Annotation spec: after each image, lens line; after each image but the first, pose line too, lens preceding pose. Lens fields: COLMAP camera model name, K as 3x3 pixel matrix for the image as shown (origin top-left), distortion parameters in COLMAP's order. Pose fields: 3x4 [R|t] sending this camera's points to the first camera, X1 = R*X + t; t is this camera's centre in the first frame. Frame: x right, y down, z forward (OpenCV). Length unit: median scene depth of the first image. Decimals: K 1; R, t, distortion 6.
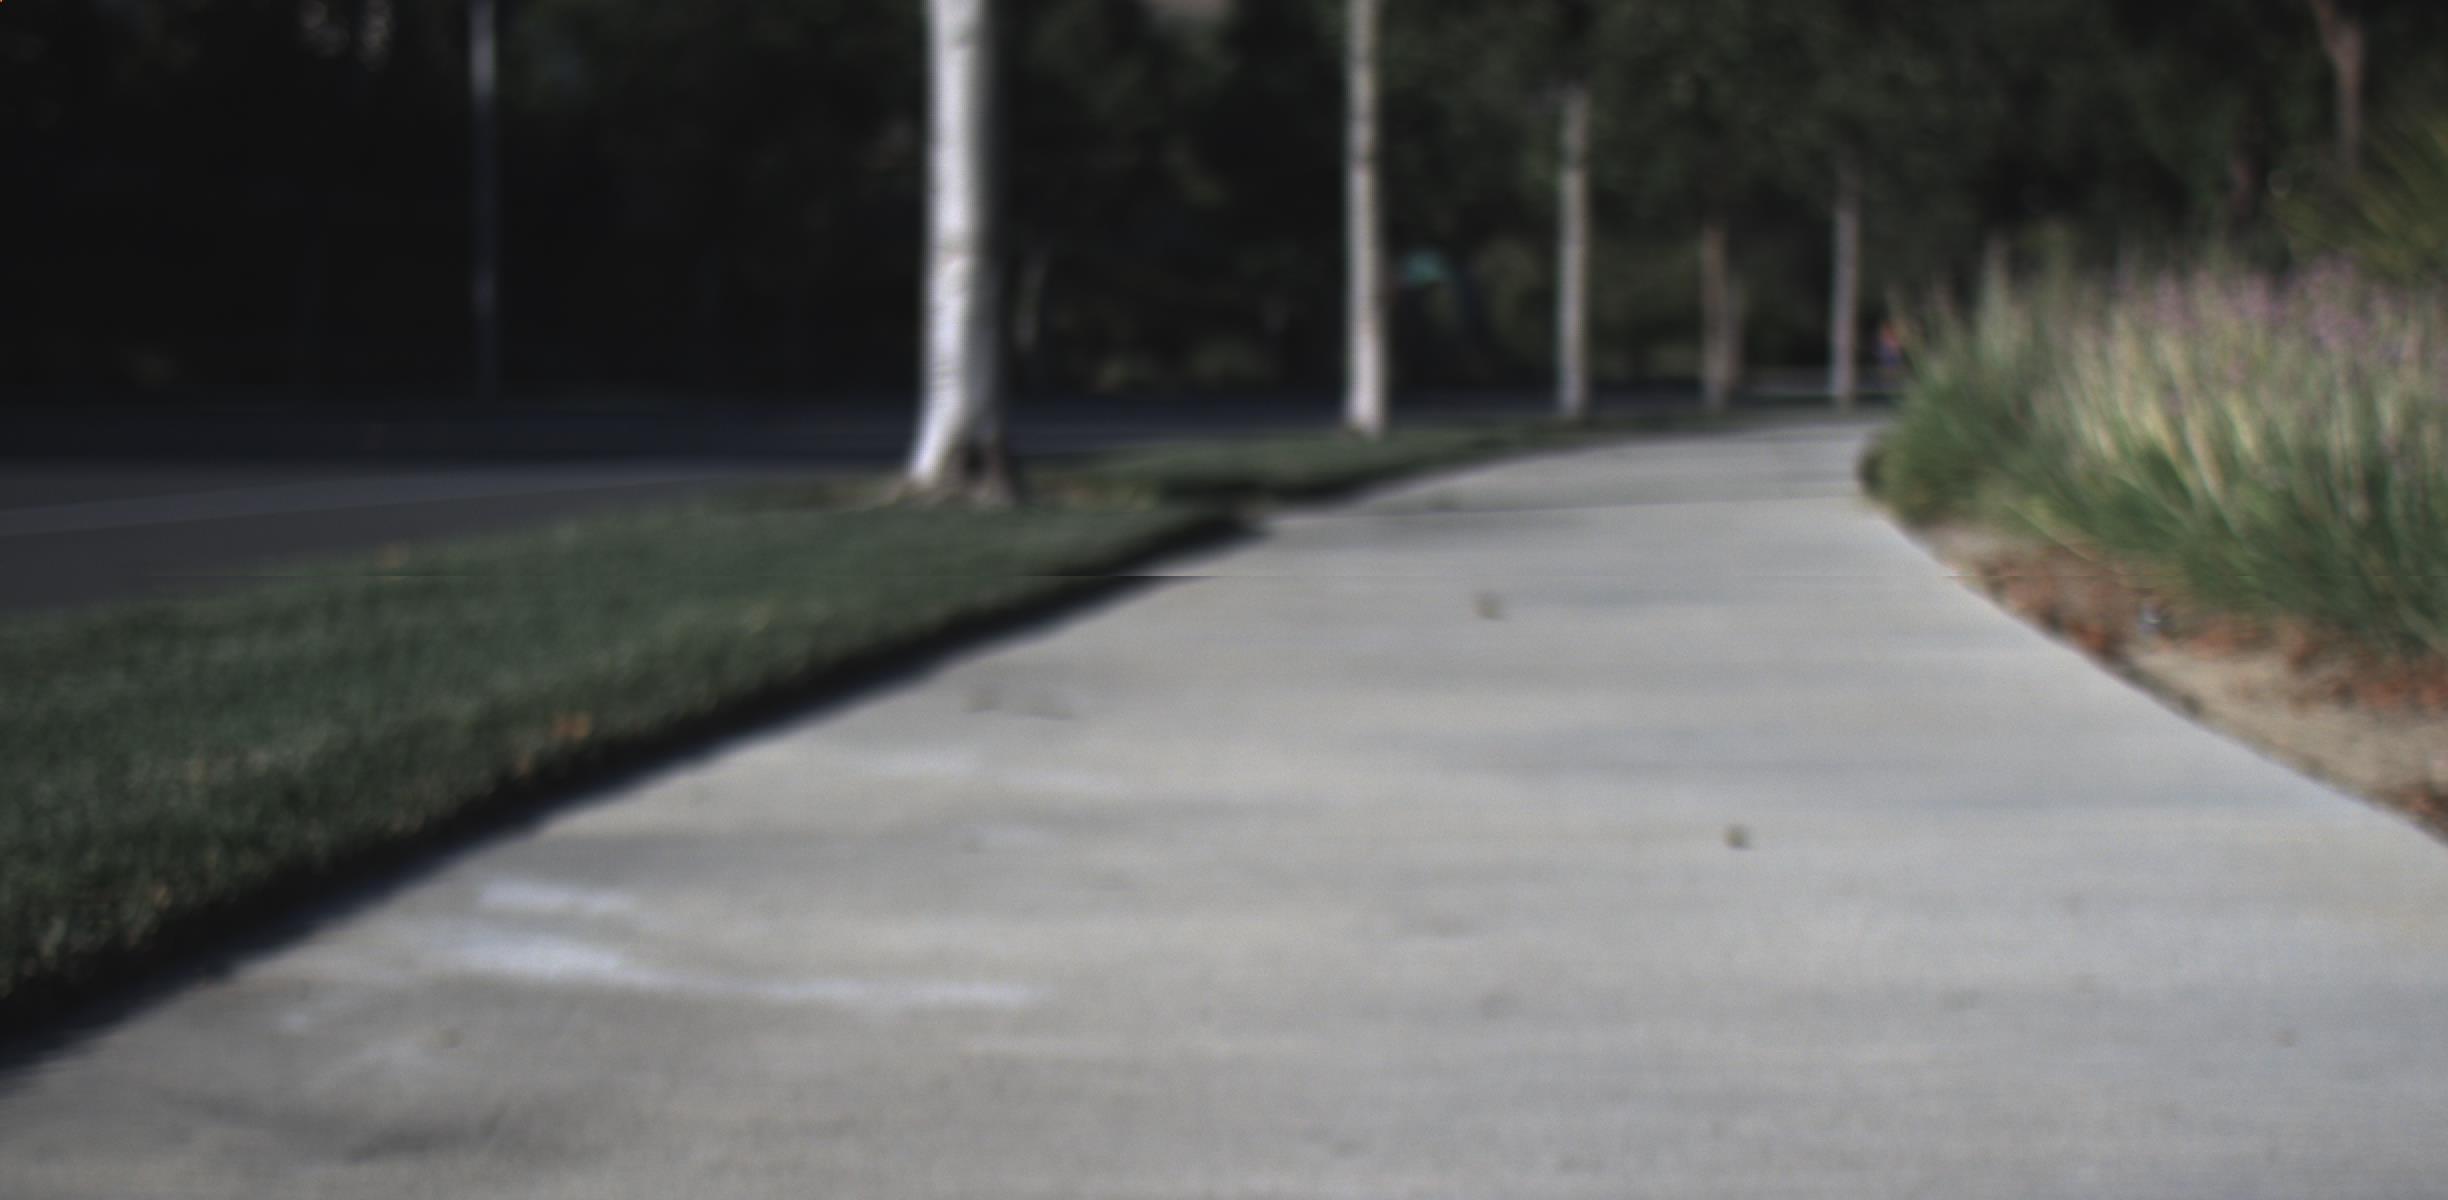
lens RADIAL K [[4867.4, 0, 1224.0], [0, 4867.4, 600.0], [0, 0, 1]] dist [-0.041874, 0.490473]
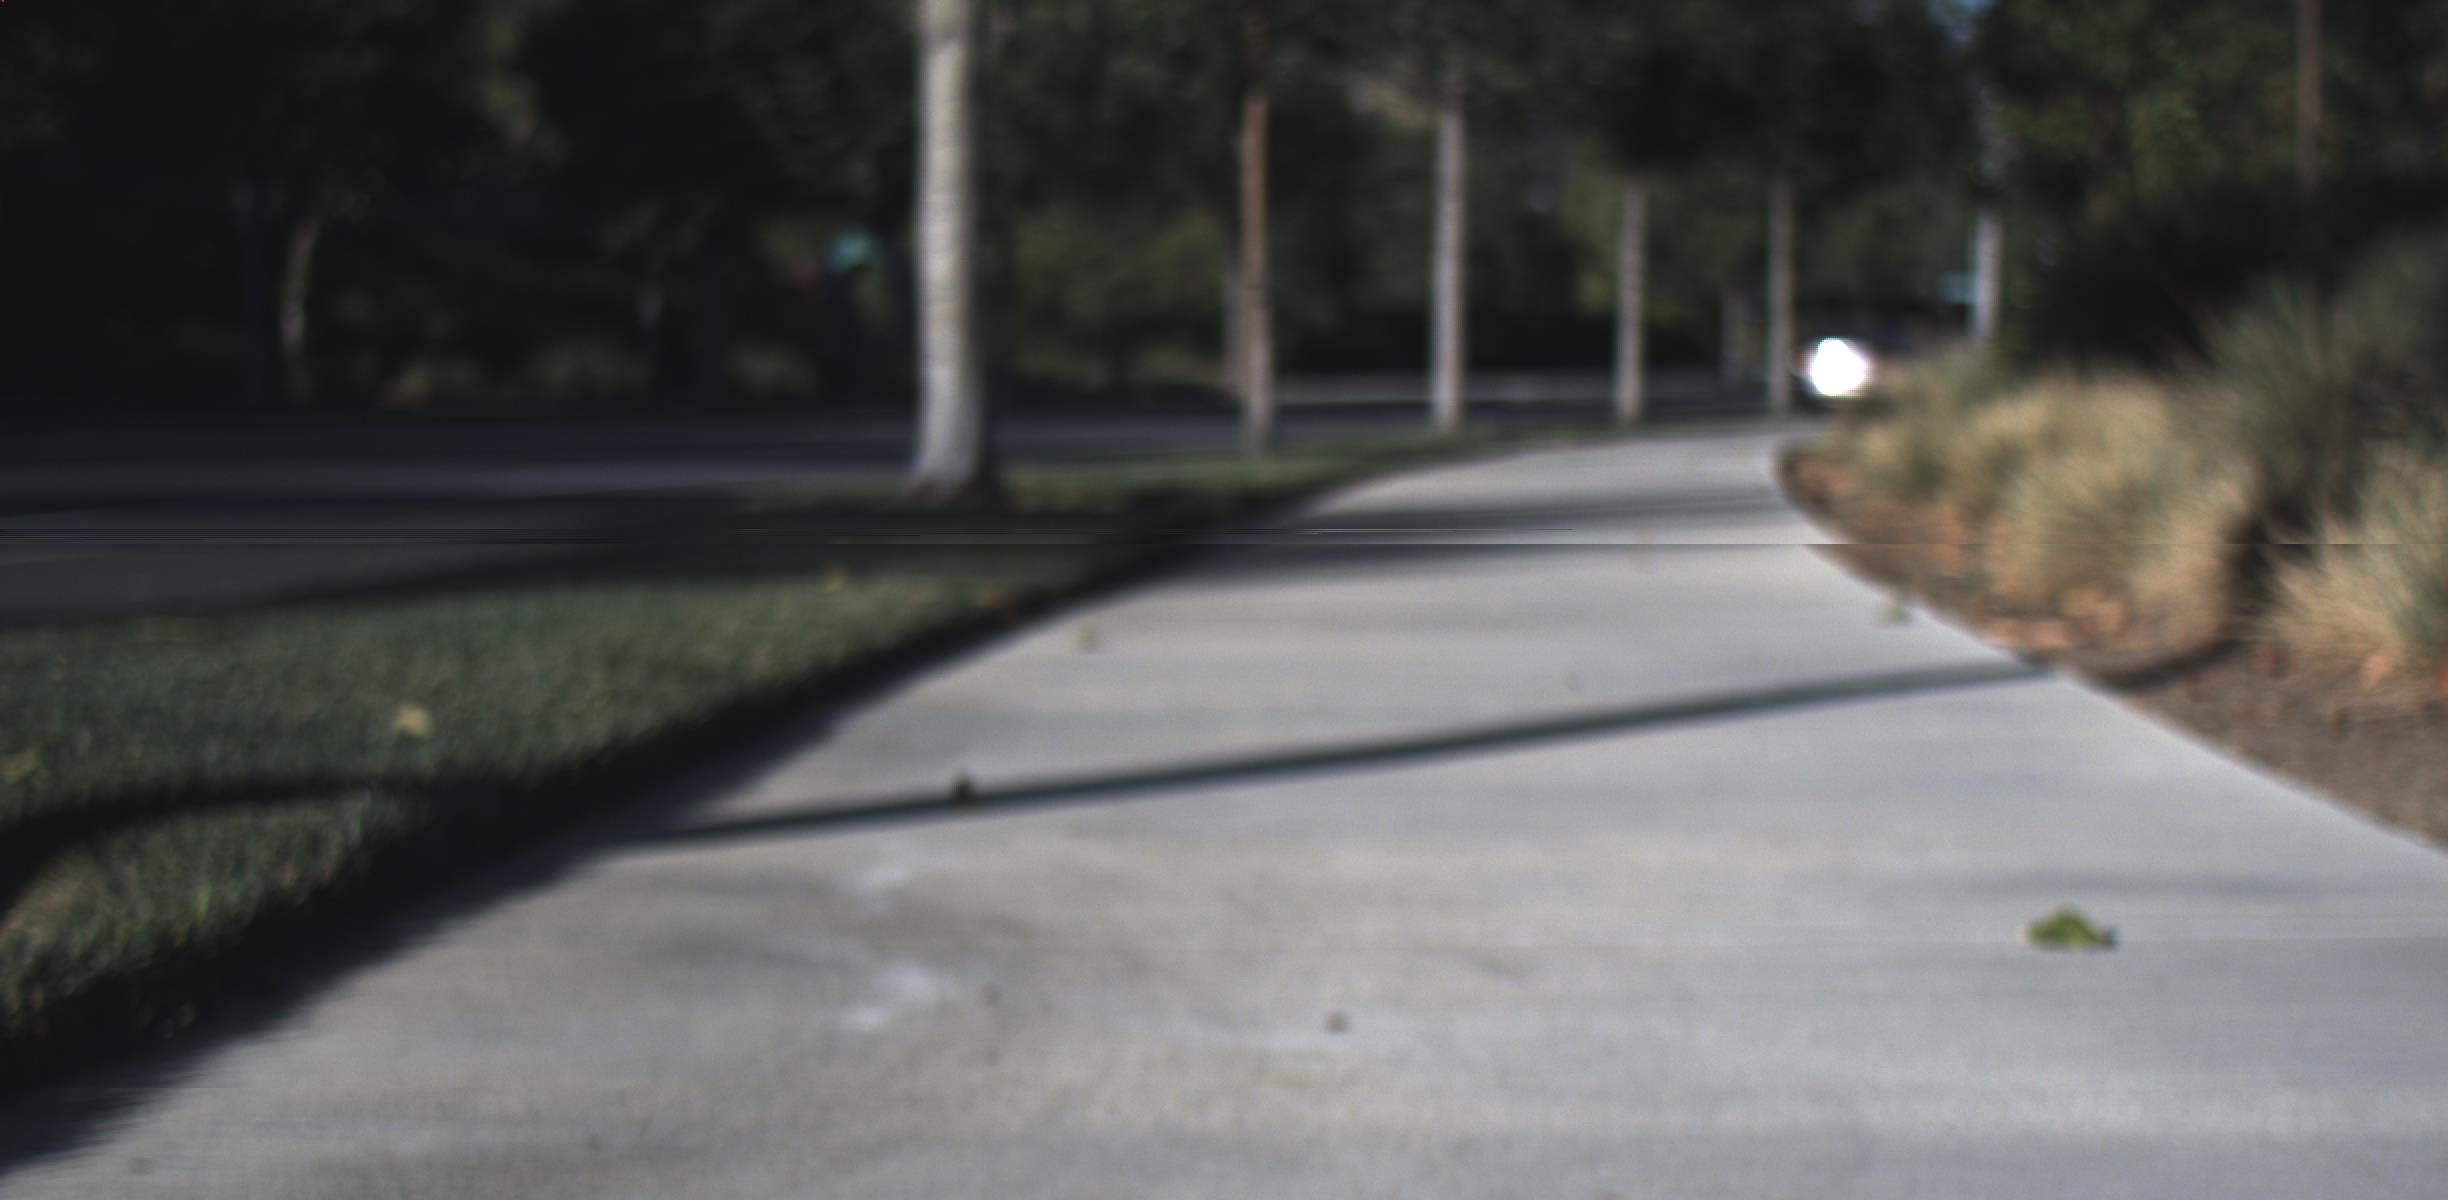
lens RADIAL K [[4867.4, 0, 1224.0], [0, 4867.4, 600.0], [0, 0, 1]] dist [-0.041874, 0.490473]
pose [[0.994388, -0.006497, 0.105598, 0.043129], [0.006700, 0.999976, -0.001565, -0.022993], [-0.105585, 0.002264, 0.994408, 0.499427]]
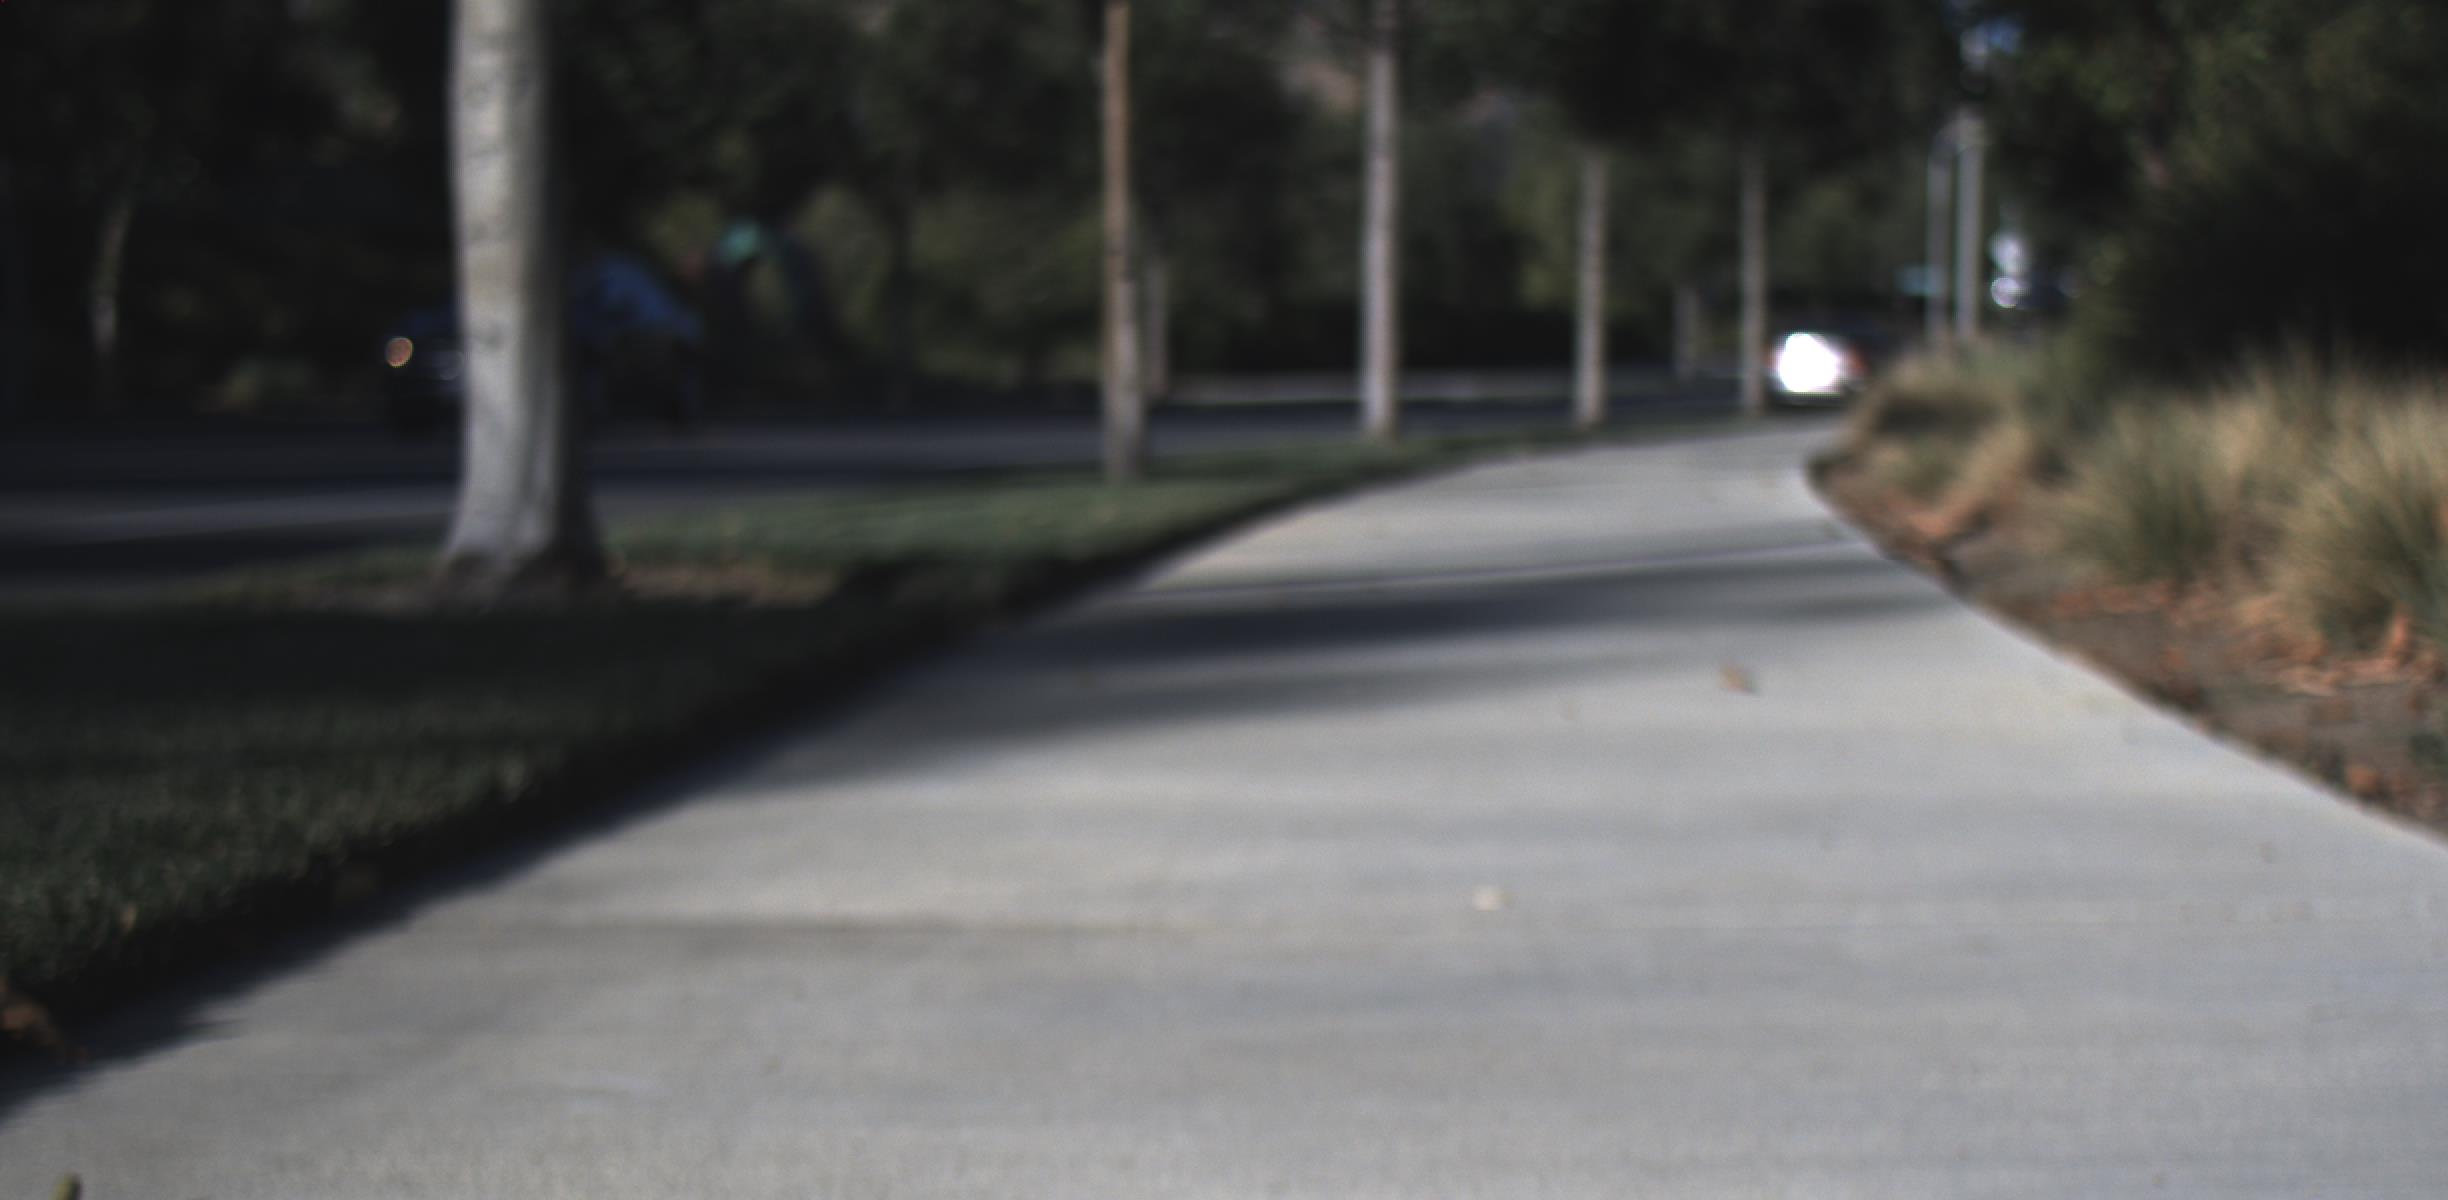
lens RADIAL K [[4867.4, 0, 1224.0], [0, 4867.4, 600.0], [0, 0, 1]] dist [-0.041874, 0.490473]
pose [[0.992955, -0.010713, 0.118005, 0.064989], [0.010962, 0.999939, -0.001459, -0.029297], [-0.117982, 0.002742, 0.993012, 0.636407]]
